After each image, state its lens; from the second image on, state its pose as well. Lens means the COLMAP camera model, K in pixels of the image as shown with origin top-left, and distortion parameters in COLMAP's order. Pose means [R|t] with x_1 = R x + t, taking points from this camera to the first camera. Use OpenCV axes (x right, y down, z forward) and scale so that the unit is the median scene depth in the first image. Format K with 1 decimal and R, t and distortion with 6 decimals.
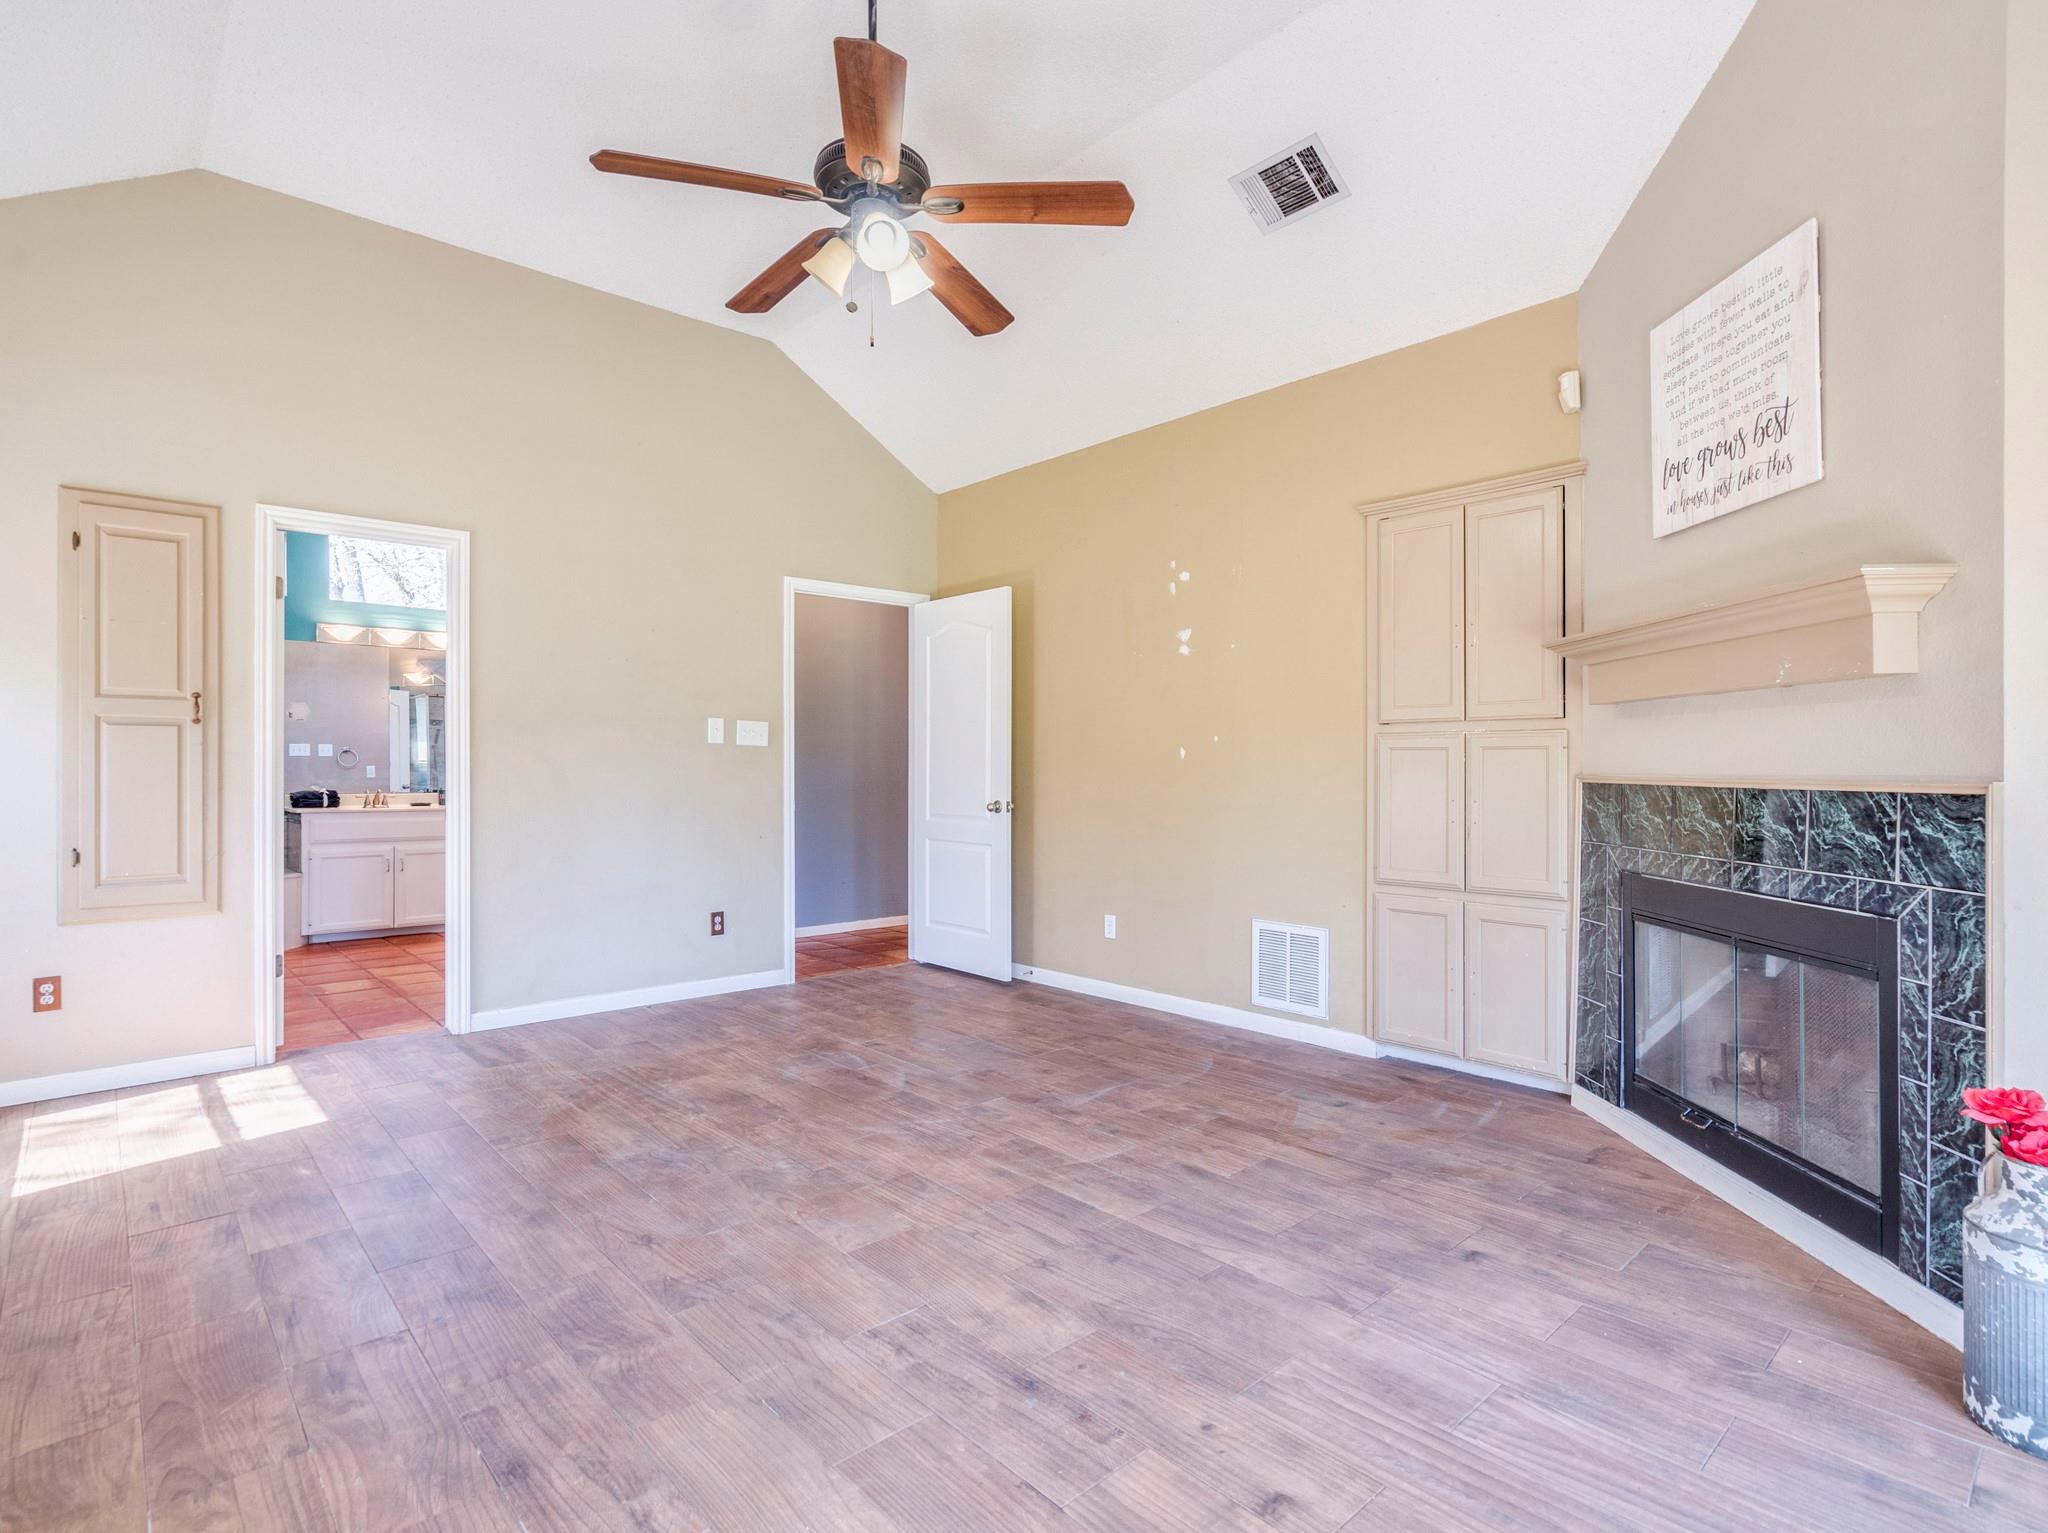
lens RADIAL K [[1051.0, 0, 1031.4], [0, 1051.0, 763.3], [0, 0, 1]] dist [-0.001764, 0.000547]
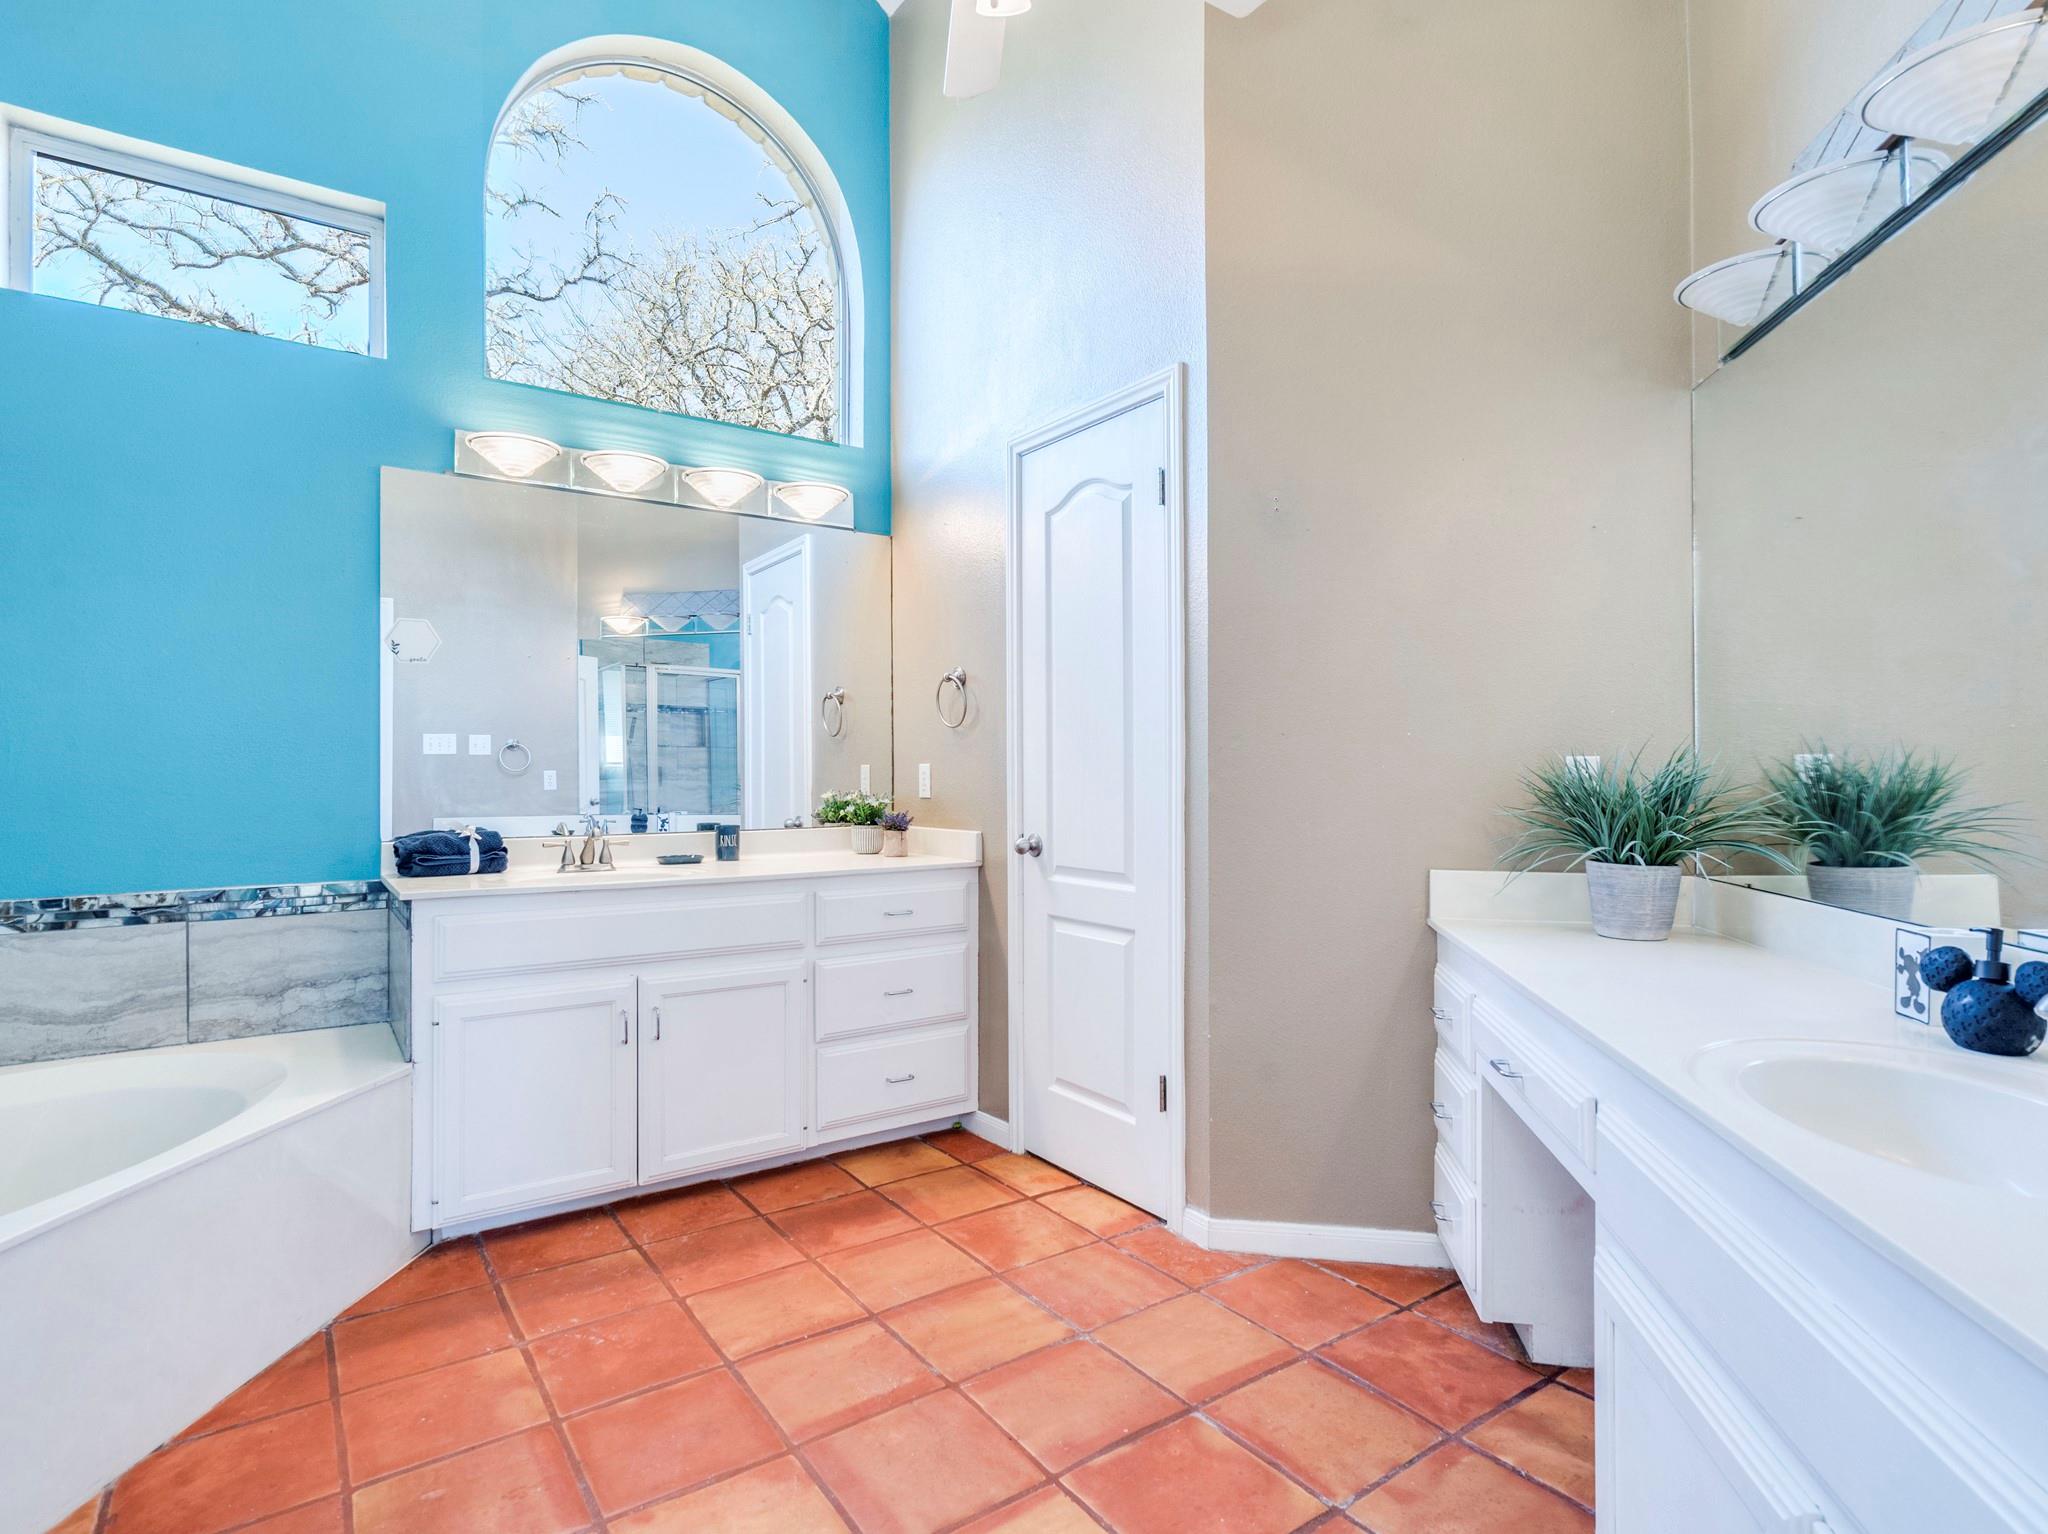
lens RADIAL K [[1051.0, 0, 1031.4], [0, 1051.0, 763.8], [0, 0, 1]] dist [-0.001764, 0.000547]
pose [[0.993756, -0.001758, -0.111557, -0.425350], [0.001499, 0.999996, -0.002413, 0.000505], [0.111561, 0.002231, 0.993755, 0.639251]]
